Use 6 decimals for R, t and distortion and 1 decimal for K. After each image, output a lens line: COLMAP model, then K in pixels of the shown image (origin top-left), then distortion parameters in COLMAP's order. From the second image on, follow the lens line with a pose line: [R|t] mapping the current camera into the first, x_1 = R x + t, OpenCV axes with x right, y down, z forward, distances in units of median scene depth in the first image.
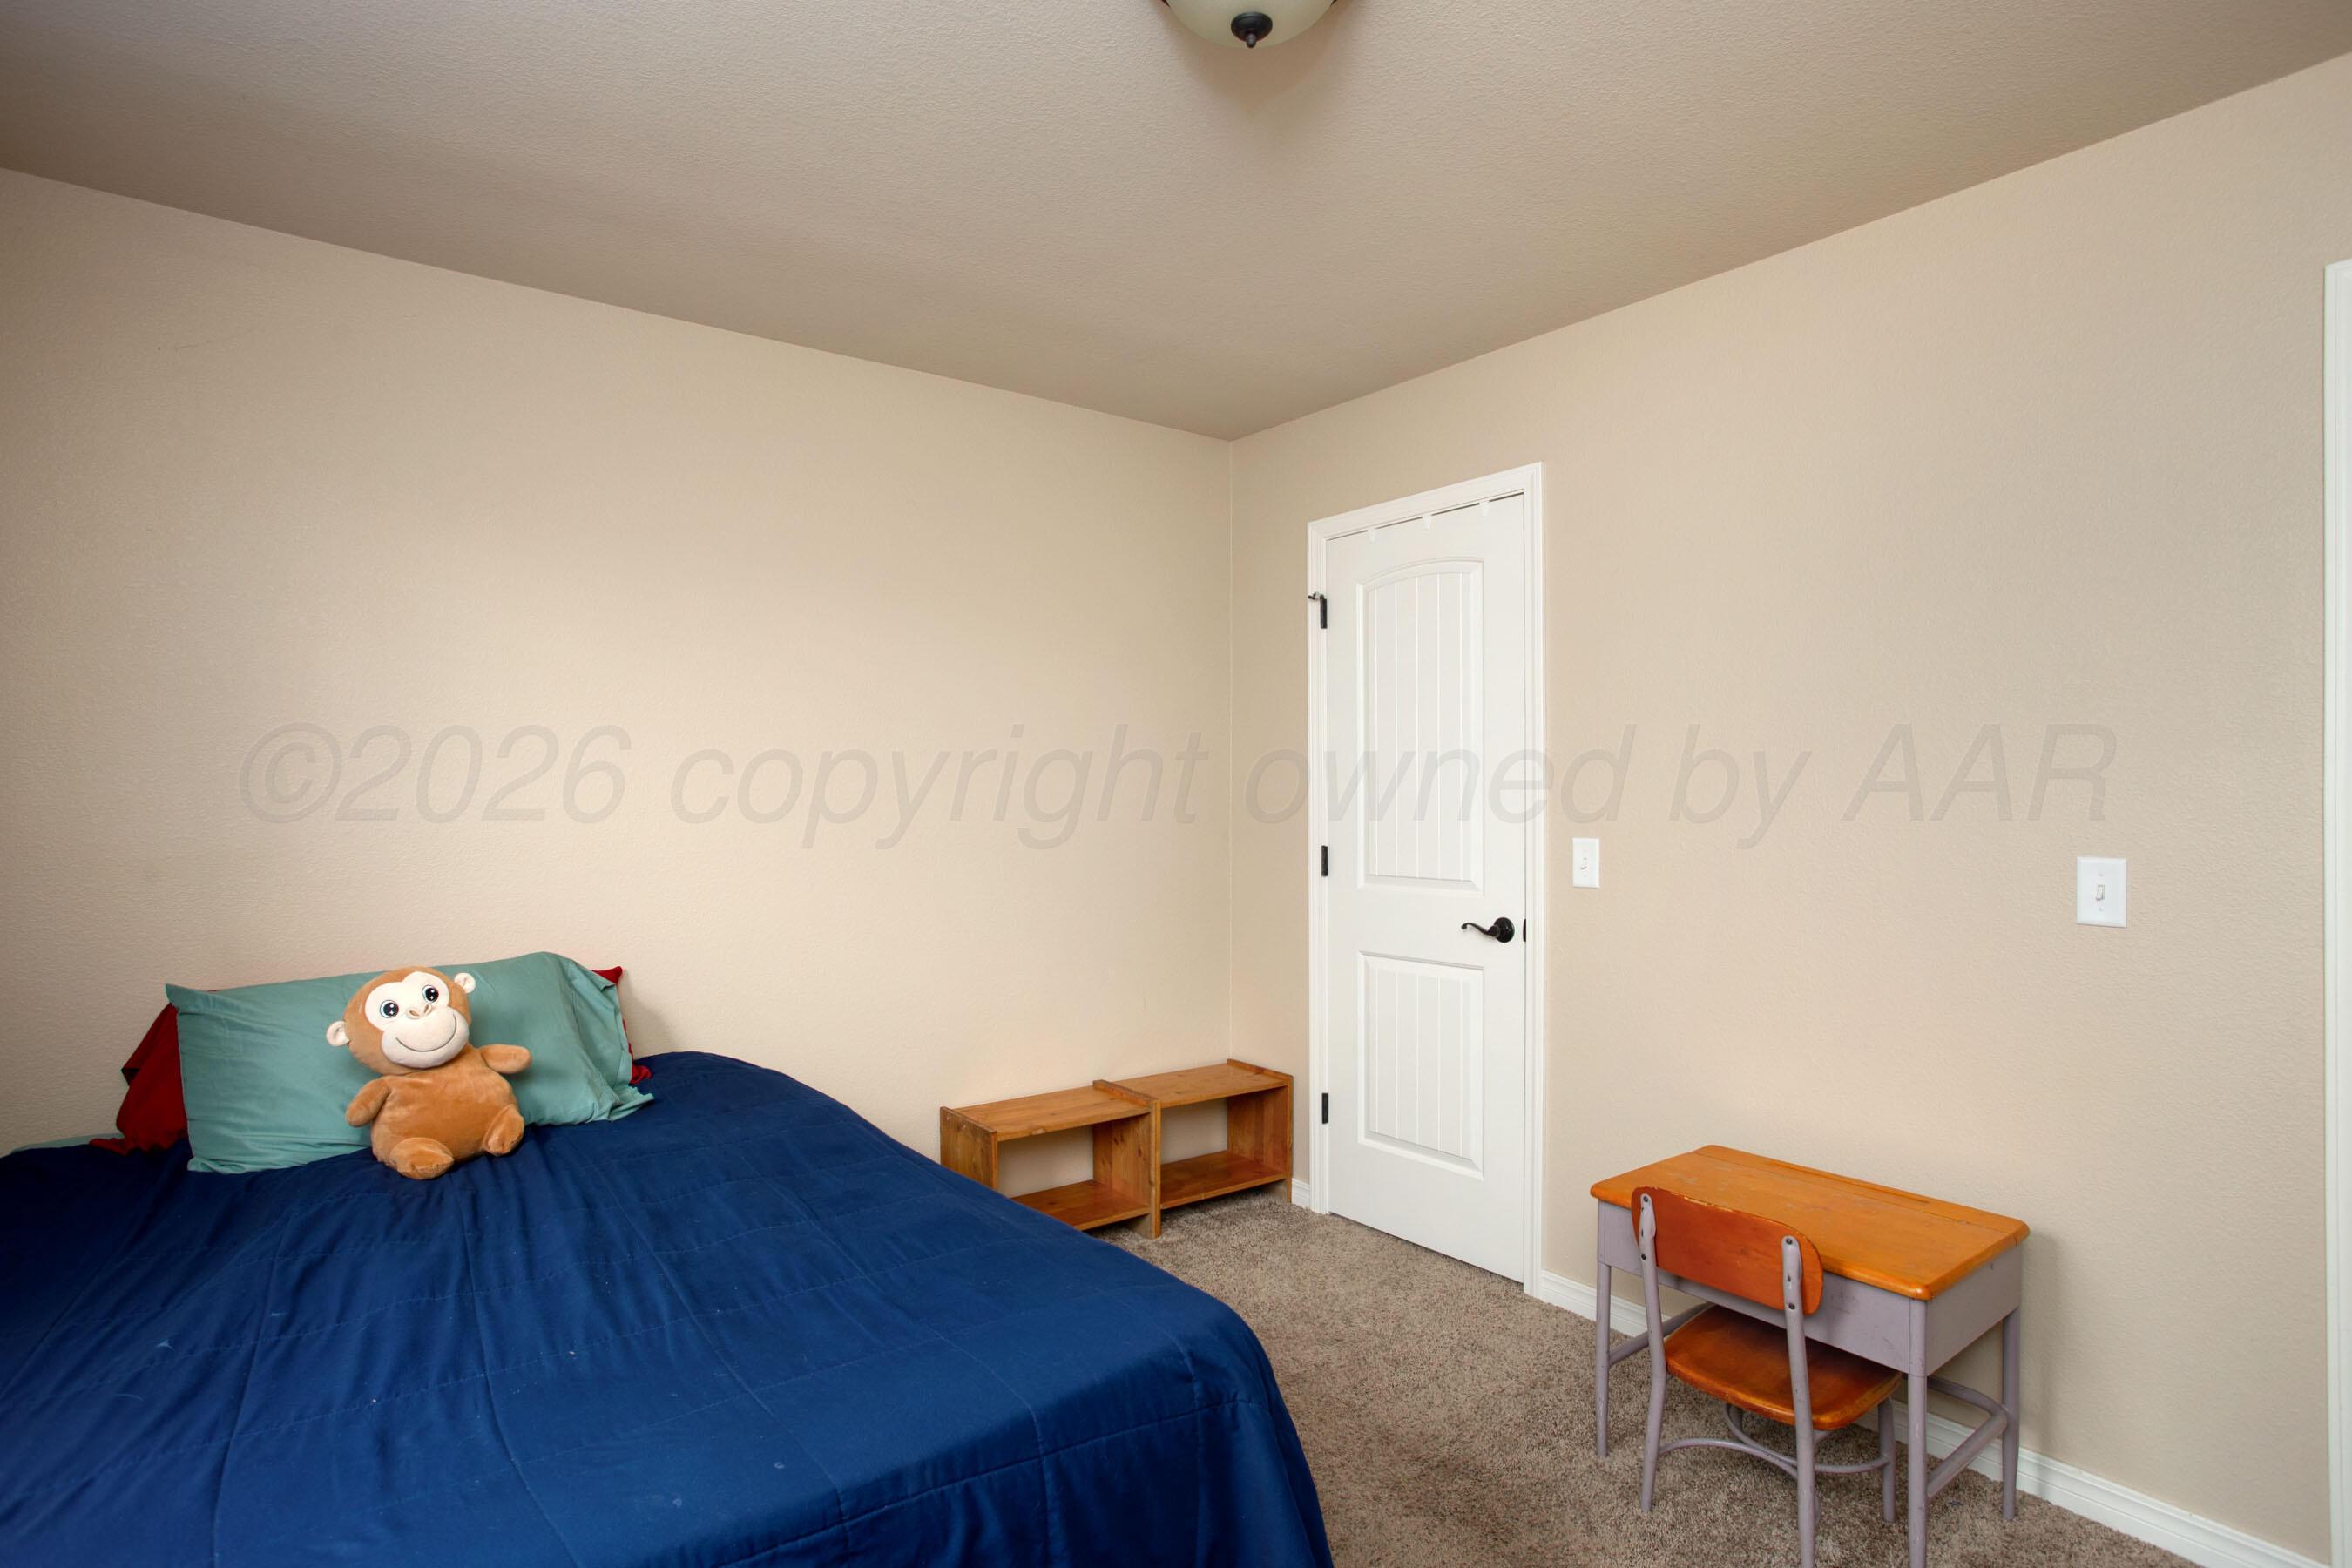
lens RADIAL K [[1184.4, 0, 1170.8], [0, 1184.4, 803.7], [0, 0, 1]] dist [-0.002128, 0.000059]
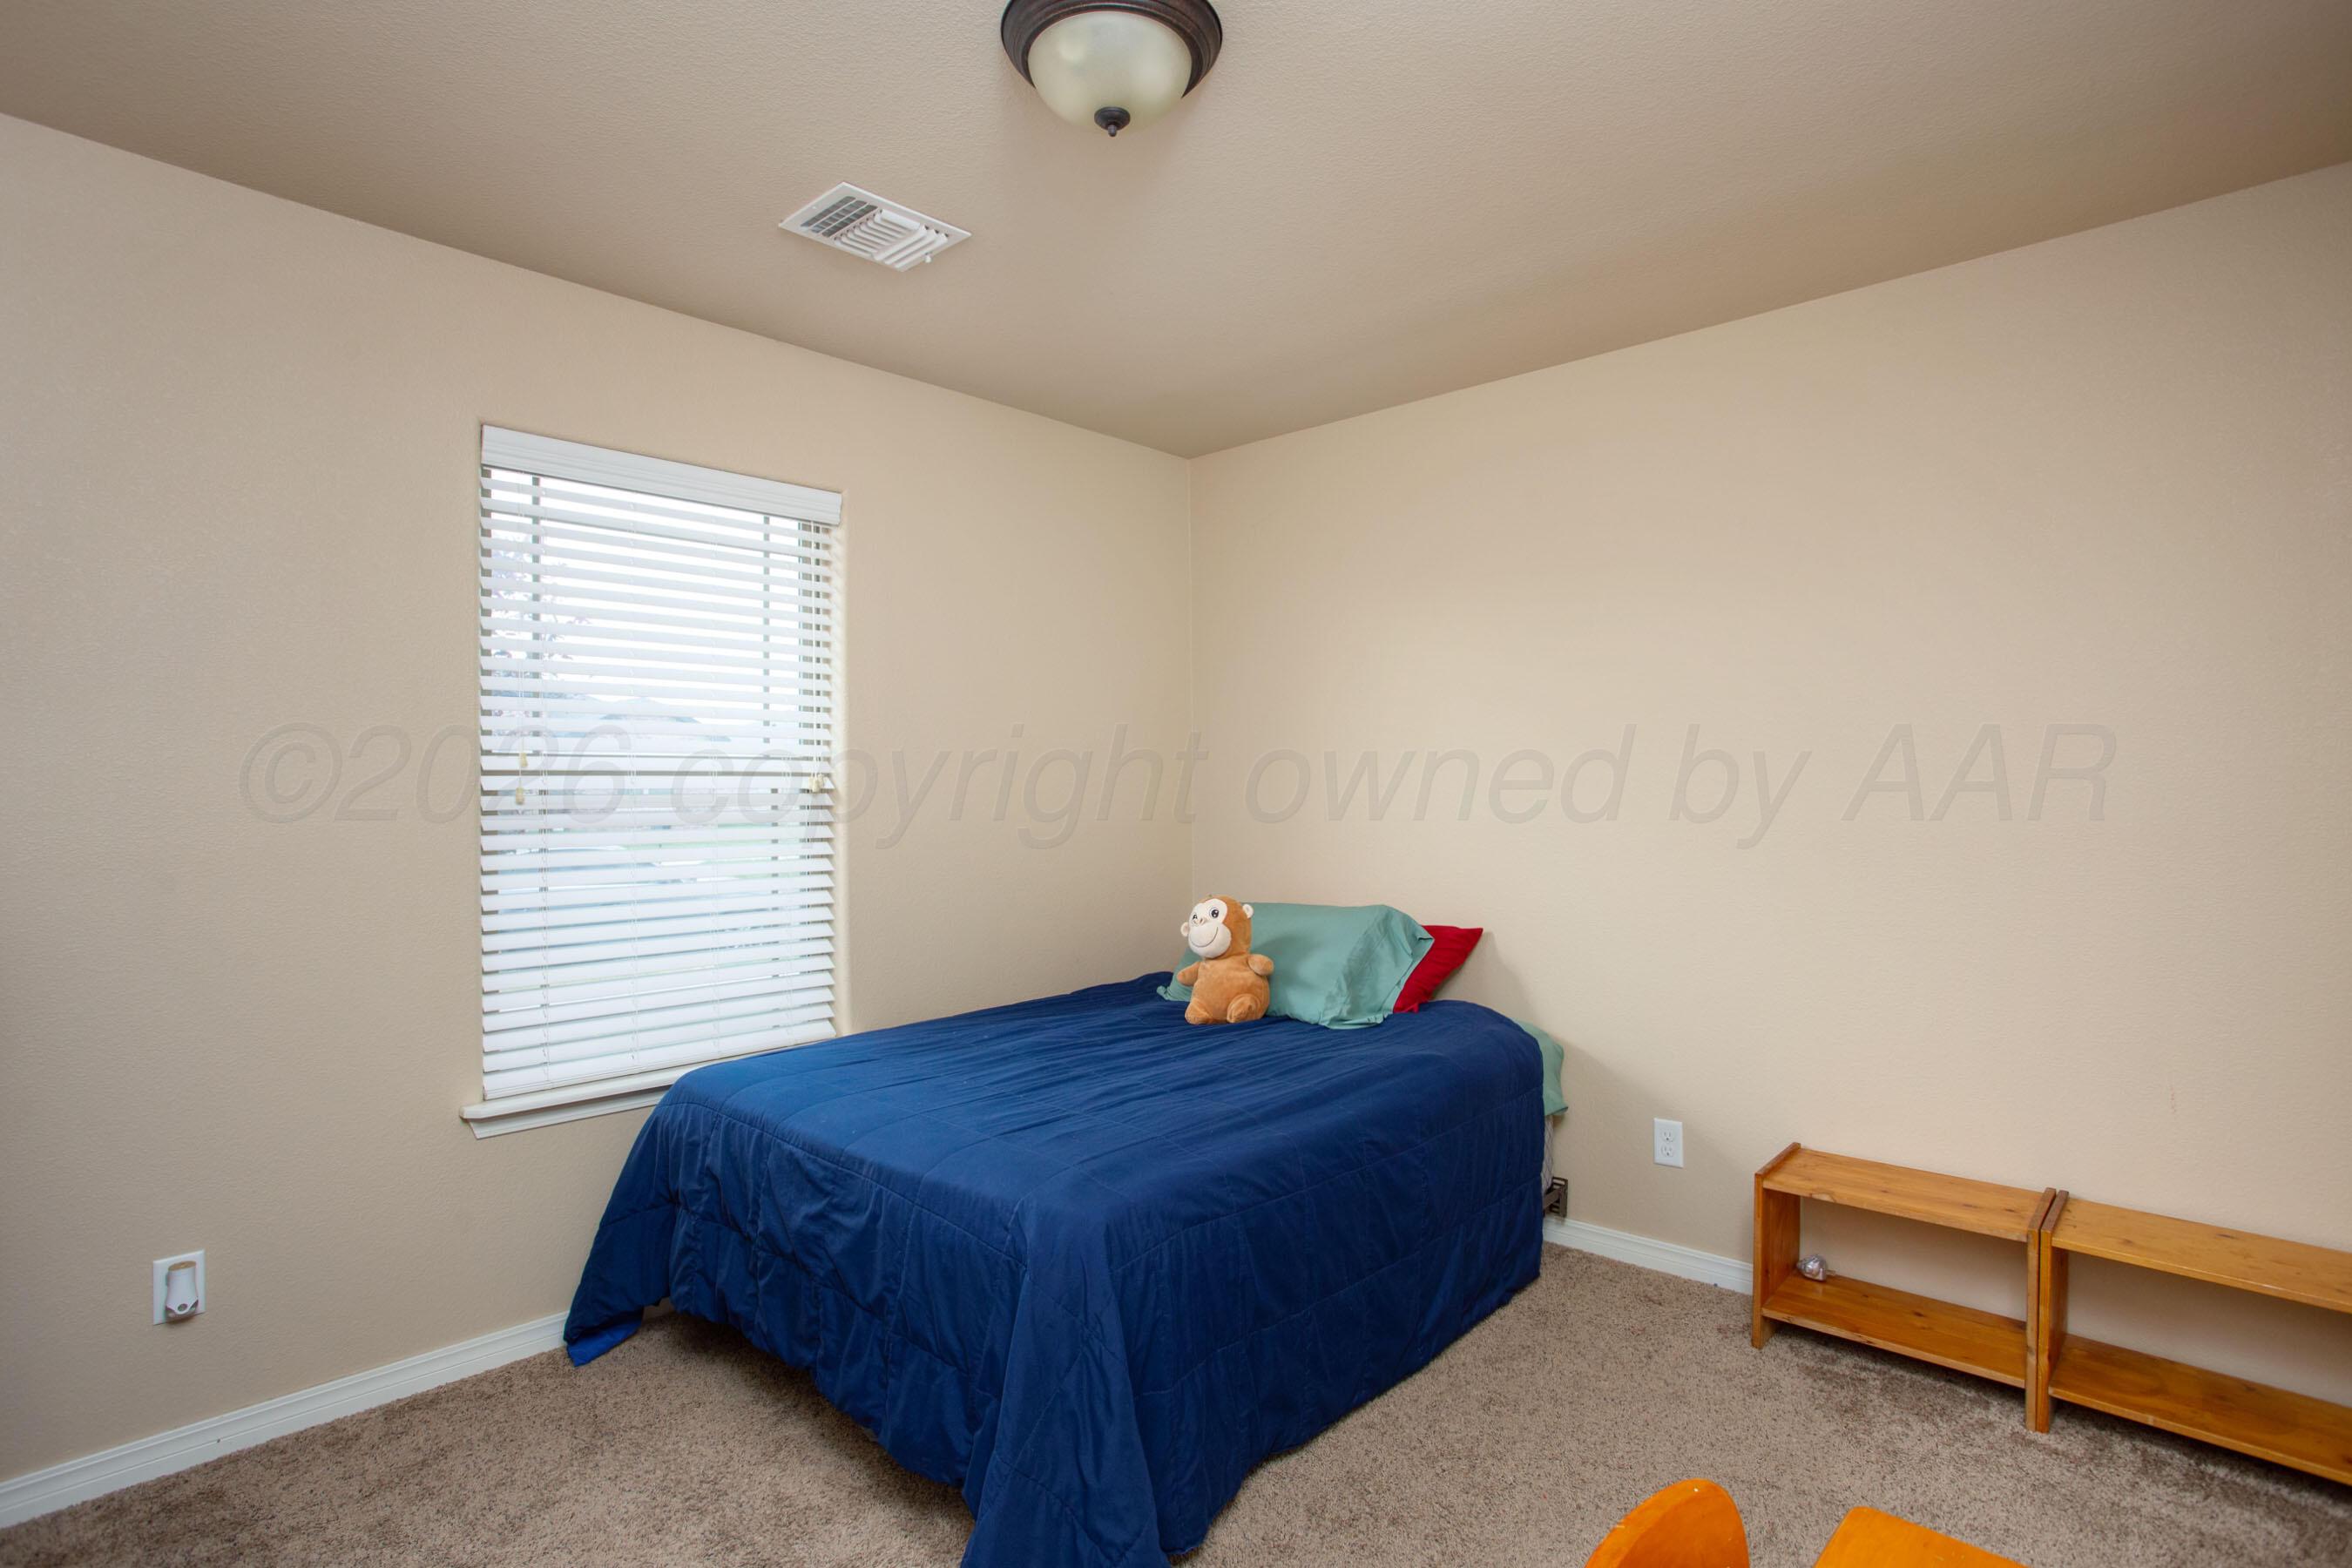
lens RADIAL K [[1184.4, 0, 1170.8], [0, 1184.4, 803.7], [0, 0, 1]] dist [-0.002128, 0.000059]
pose [[0.176414, 0.015268, -0.984198, 0.912330], [0.003198, 0.999866, 0.016084, -0.015018], [0.984311, -0.005985, 0.176341, 0.621304]]
